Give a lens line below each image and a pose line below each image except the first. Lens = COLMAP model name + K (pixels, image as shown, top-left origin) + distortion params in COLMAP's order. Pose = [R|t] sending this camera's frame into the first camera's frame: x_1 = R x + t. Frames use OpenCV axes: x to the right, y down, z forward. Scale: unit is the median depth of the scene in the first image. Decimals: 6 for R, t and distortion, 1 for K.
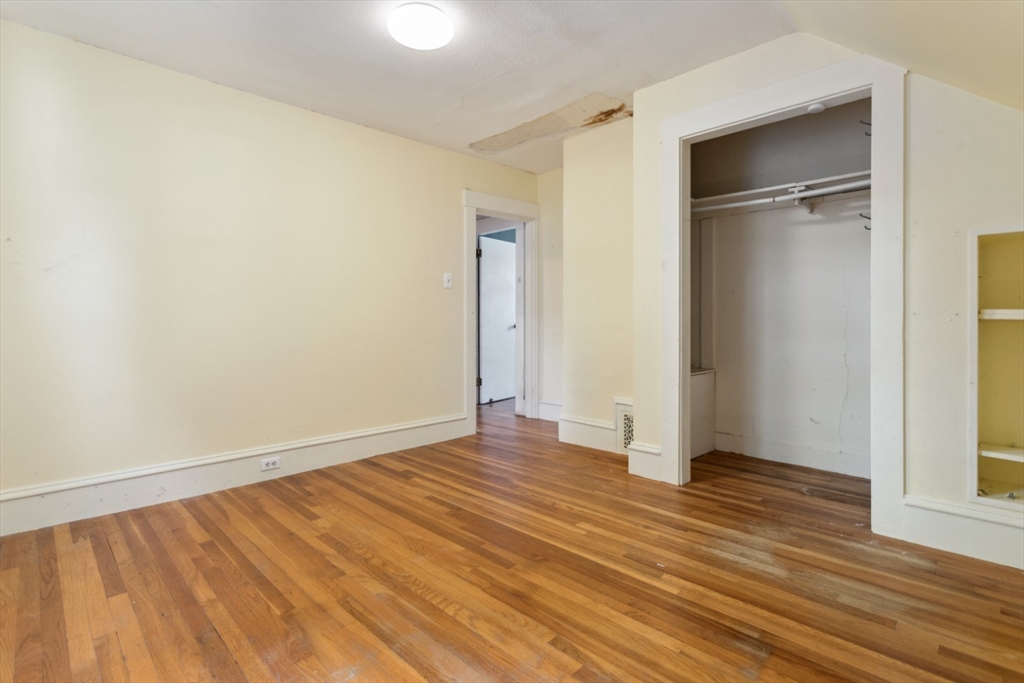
lens RADIAL K [[489.7, 0, 515.6], [0, 489.7, 323.1], [0, 0, 1]] dist [0.001413, 0.000815]
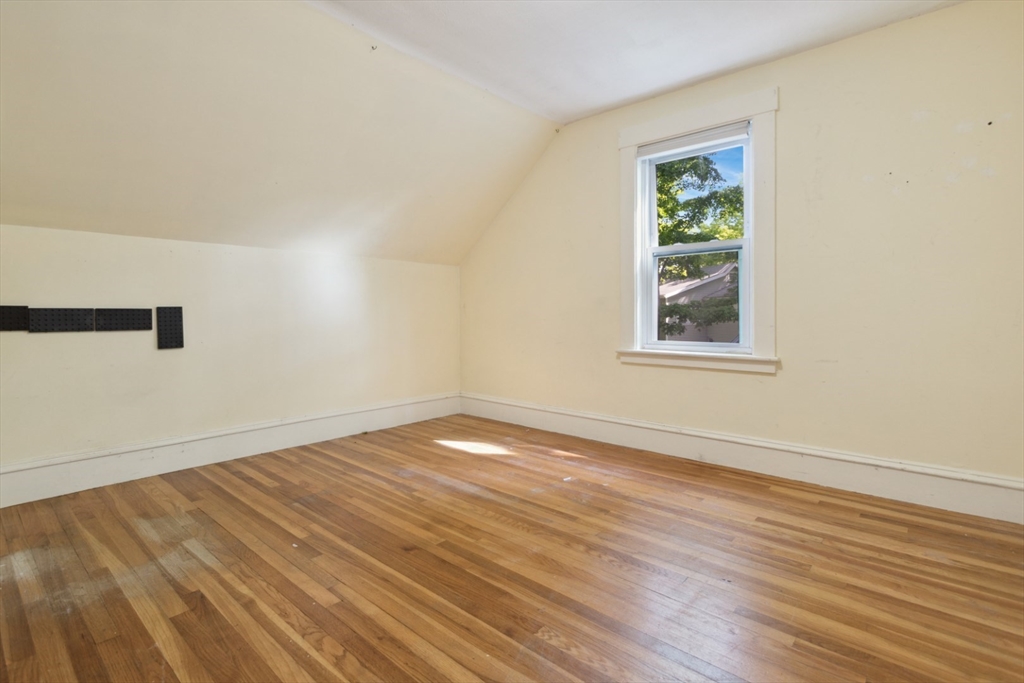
lens RADIAL K [[489.7, 0, 515.6], [0, 489.7, 323.1], [0, 0, 1]] dist [0.001413, 0.000815]
pose [[-0.997622, 0.010718, -0.068080, -0.086704], [0.009014, 0.999639, 0.025296, 0.007712], [0.068327, 0.024622, -0.997359, 1.807438]]
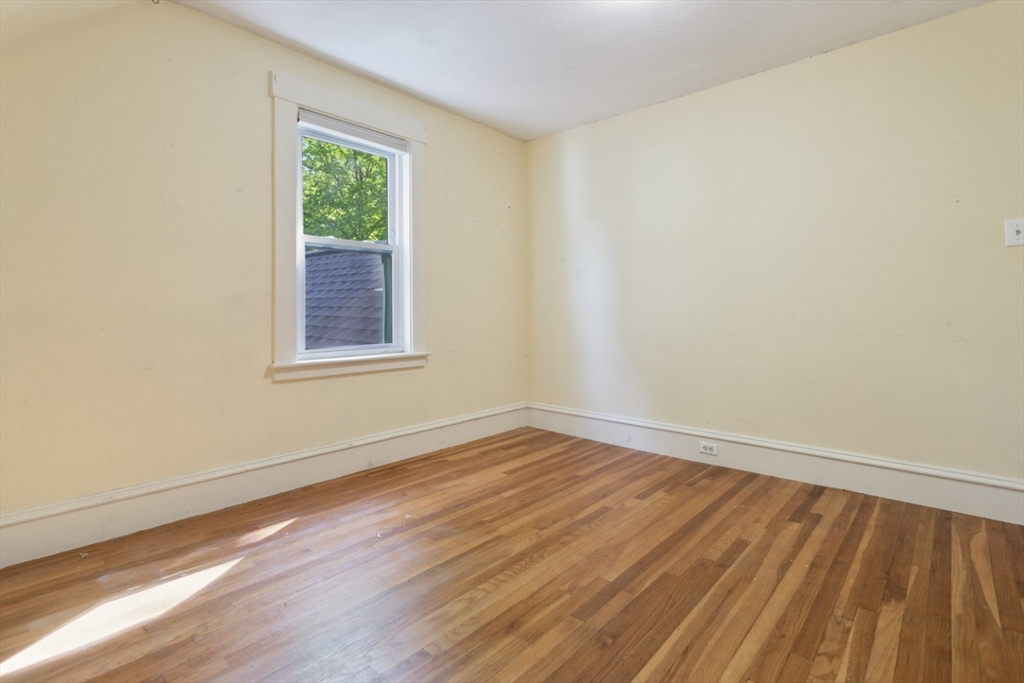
lens RADIAL K [[499.0, 0, 514.3], [0, 499.0, 305.9], [0, 0, 1]] dist [-0.000993, 0.000386]
pose [[0.067883, -0.005816, -0.997676, 0.699320], [-0.001581, 0.999981, -0.005937, 0.001989], [0.997692, 0.001981, 0.067872, 0.750295]]
